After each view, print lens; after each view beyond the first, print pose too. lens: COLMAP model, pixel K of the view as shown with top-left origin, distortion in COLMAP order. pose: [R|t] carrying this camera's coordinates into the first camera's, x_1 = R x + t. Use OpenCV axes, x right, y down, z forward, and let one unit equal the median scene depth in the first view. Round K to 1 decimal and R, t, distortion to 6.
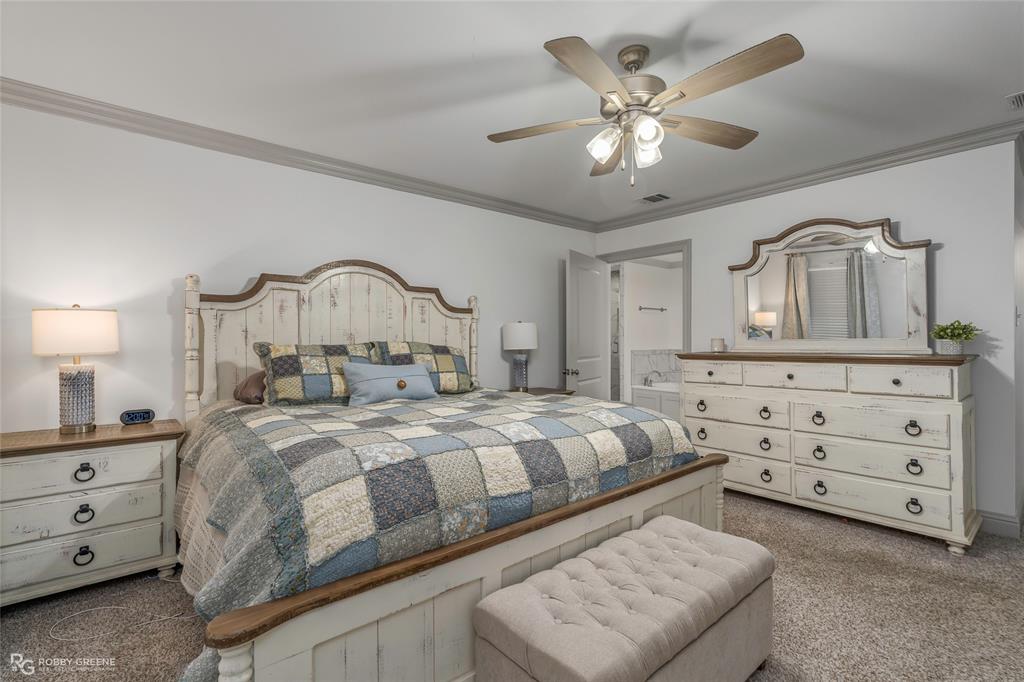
lens RADIAL K [[465.4, 0, 508.6], [0, 465.4, 335.0], [0, 0, 1]] dist [-0.020157, 0.000552]
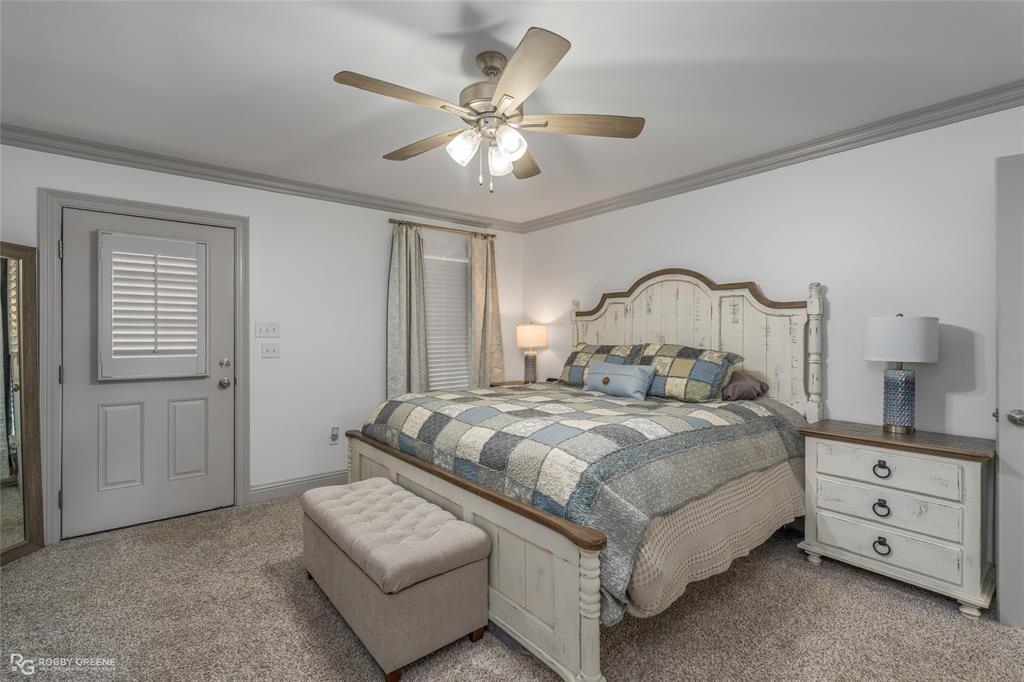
lens RADIAL K [[465.4, 0, 510.7], [0, 465.4, 340.3], [0, 0, 1]] dist [-0.020157, 0.000552]
pose [[-0.012809, 0.001377, -0.999917, 0.793585], [-0.004630, 0.999988, 0.001436, 0.006125], [0.999907, 0.004648, -0.012802, 0.681518]]
